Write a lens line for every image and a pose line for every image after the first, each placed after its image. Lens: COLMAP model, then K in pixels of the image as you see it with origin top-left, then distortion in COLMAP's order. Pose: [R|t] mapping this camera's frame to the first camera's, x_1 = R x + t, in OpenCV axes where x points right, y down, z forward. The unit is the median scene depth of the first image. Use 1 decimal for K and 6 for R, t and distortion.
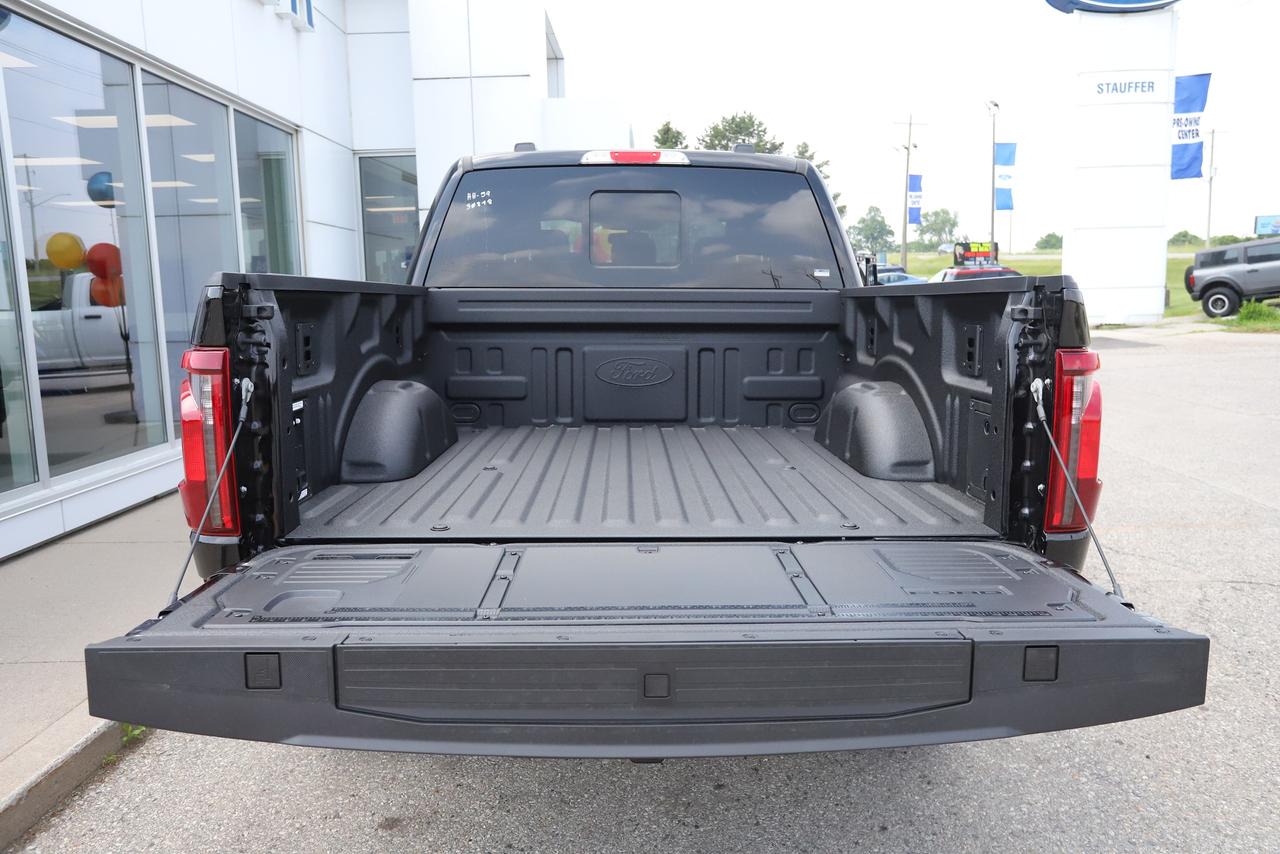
lens RADIAL K [[922.4, 0, 640.0], [0, 922.4, 427.0], [0, 0, 1]] dist [-0.035970, 0.049707]
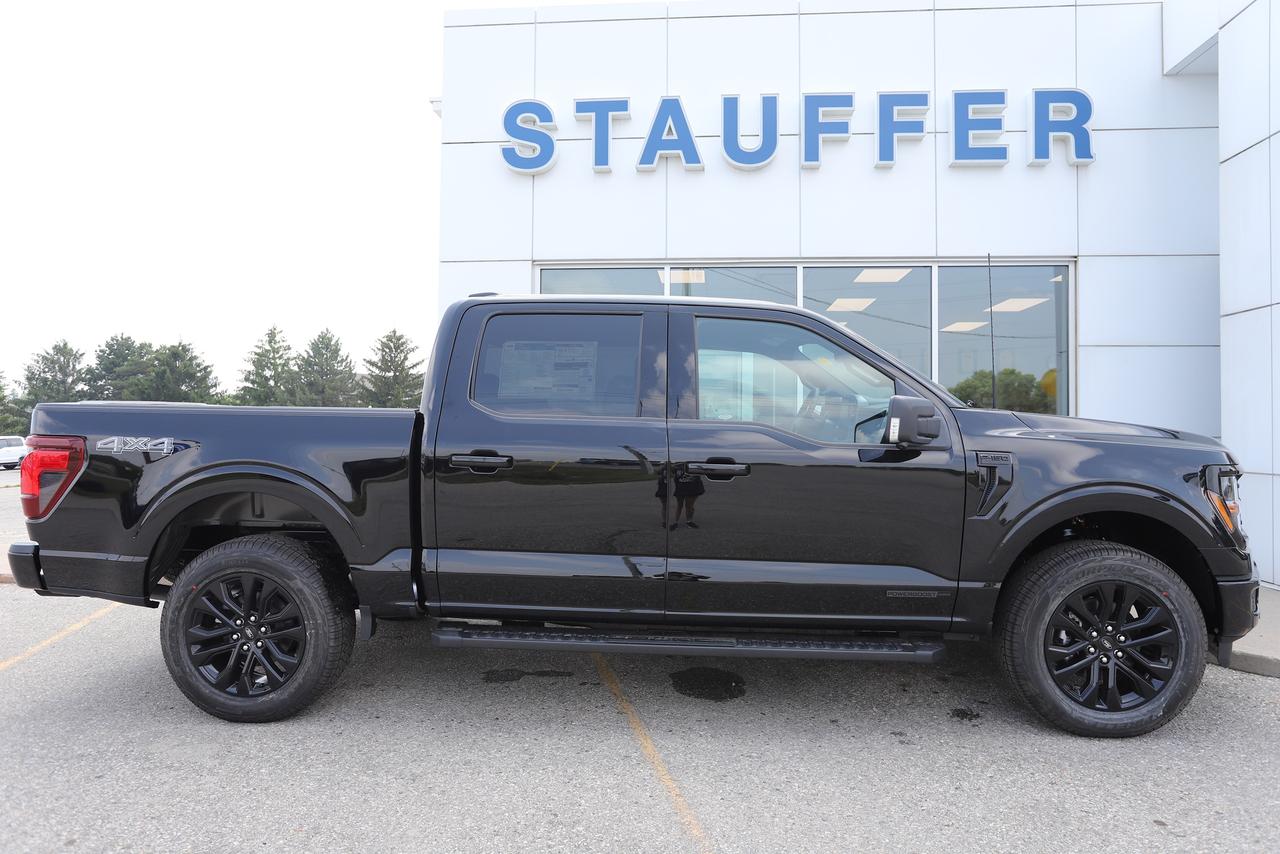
lens RADIAL K [[781.2, 0, 642.8], [0, 781.2, 419.1], [0, 0, 1]] dist [0.002004, 0.003381]
pose [[-0.082024, 0.012438, -0.996553, 0.759509], [-0.154842, 0.987621, 0.025071, -0.134510], [0.984528, 0.156365, -0.079083, 0.872422]]
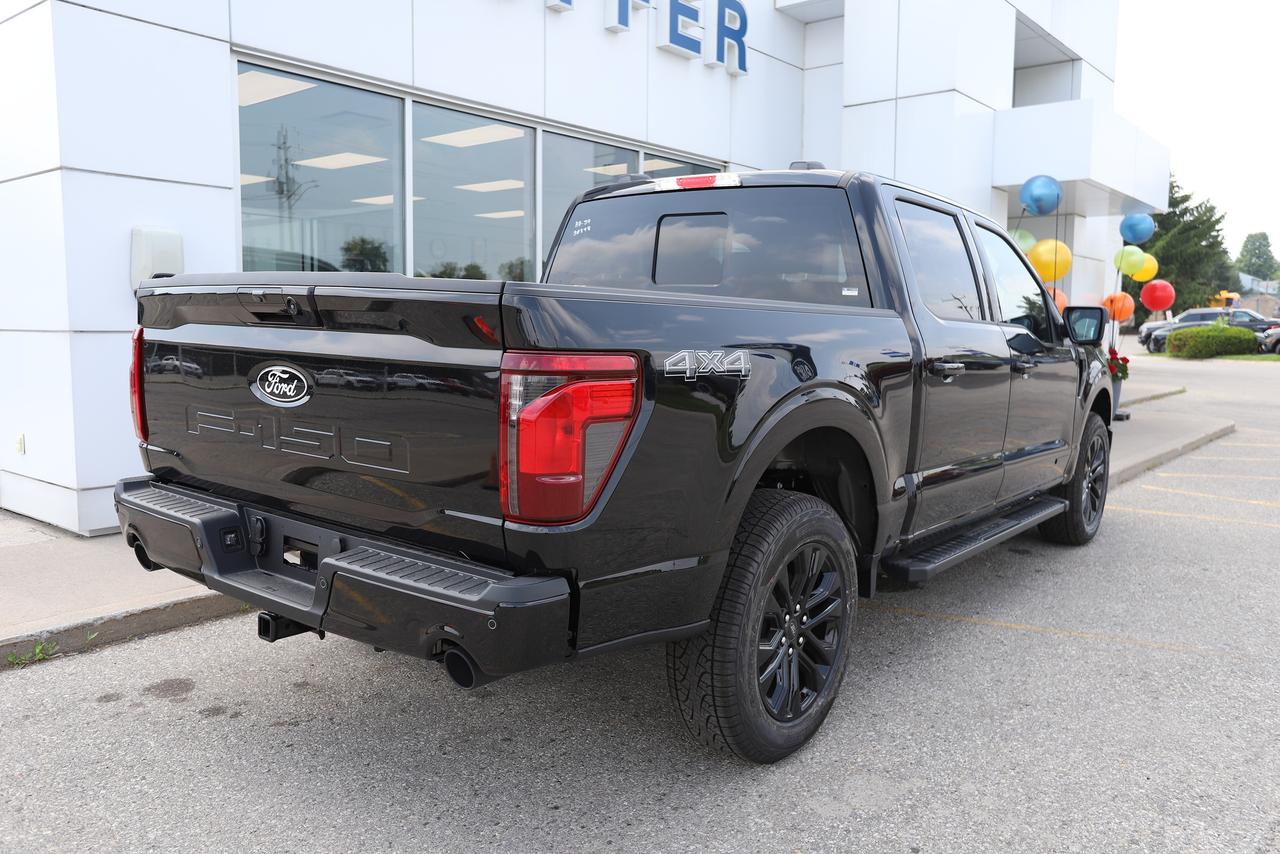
lens RADIAL K [[975.5, 0, 640.0], [0, 975.5, 427.0], [0, 0, 1]] dist [-0.005934, 0.004346]
pose [[0.775193, 0.092575, -0.624905, 0.428521], [-0.116964, 0.993134, 0.002031, -0.004843], [0.620802, 0.071517, 0.780698, 0.065329]]
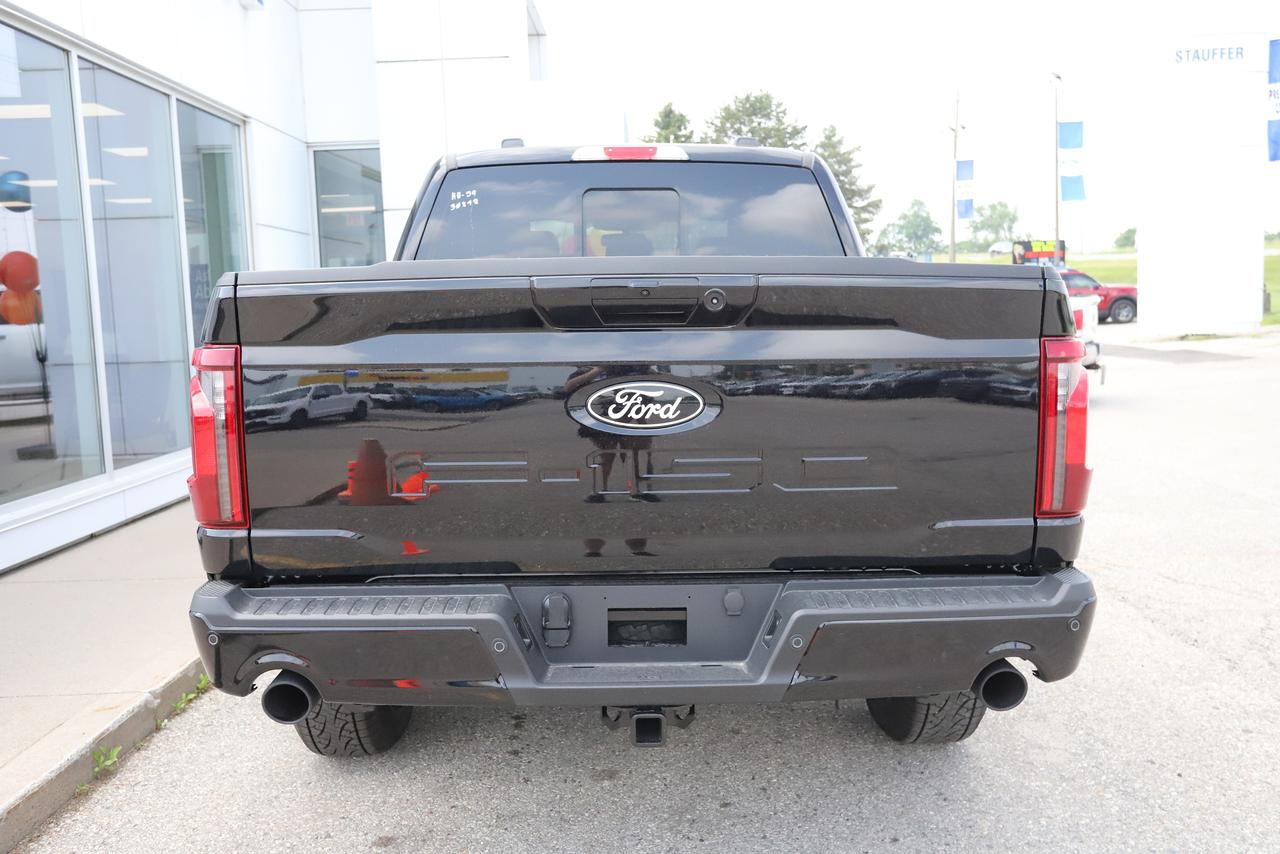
lens RADIAL K [[1118.1, 0, 640.0], [0, 1118.1, 427.0], [0, 0, 1]] dist [-0.007973, 0.057047]
pose [[0.999934, -0.011491, 0.000203, 0.000708], [0.011491, 0.999235, -0.037387, 0.018747], [0.000227, 0.037387, 0.999301, -0.083364]]
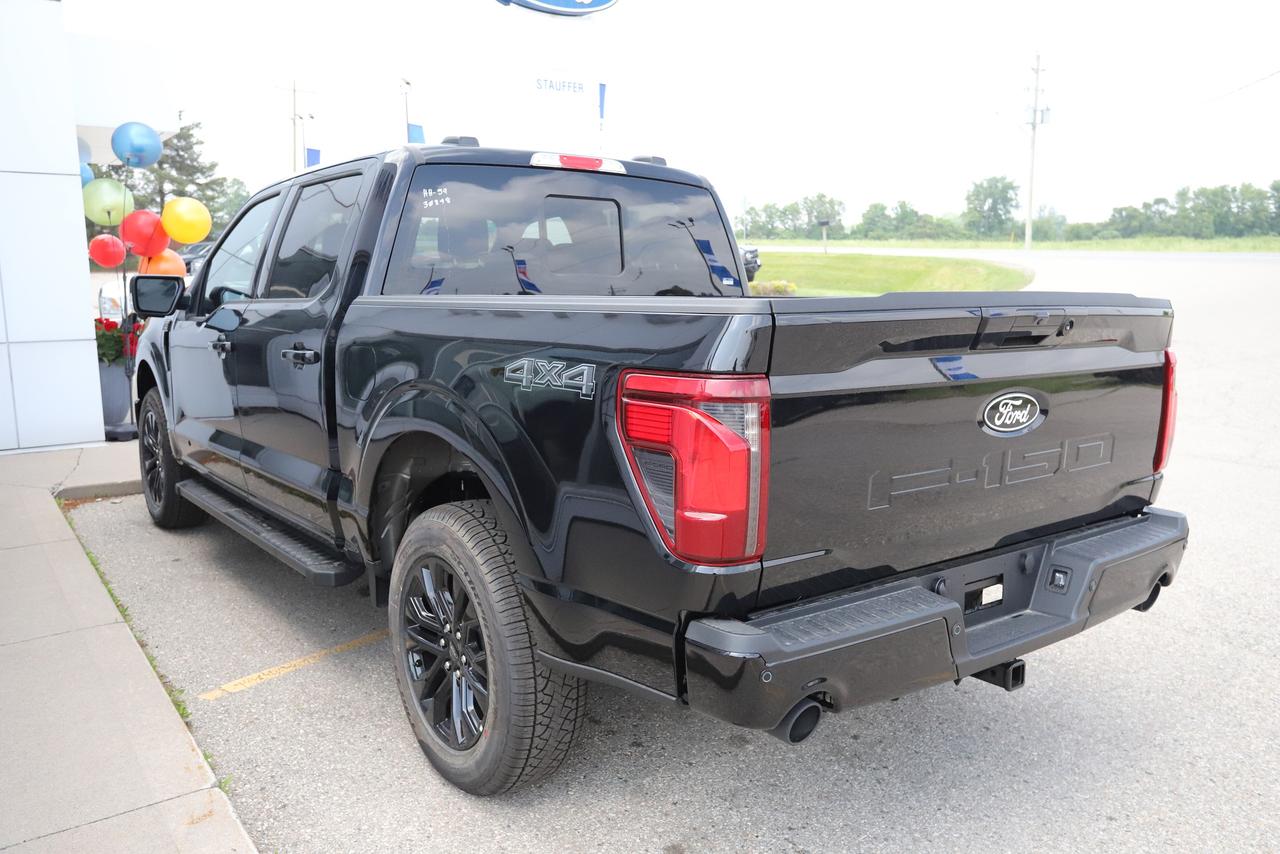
lens RADIAL K [[1019.0, 0, 640.0], [0, 1019.0, 427.0], [0, 0, 1]] dist [0.002713, 0.001350]
pose [[0.805984, -0.078955, 0.586648, -0.391252], [0.078698, 0.996559, 0.026001, -0.022257], [-0.586683, 0.025211, 0.809424, 0.055514]]
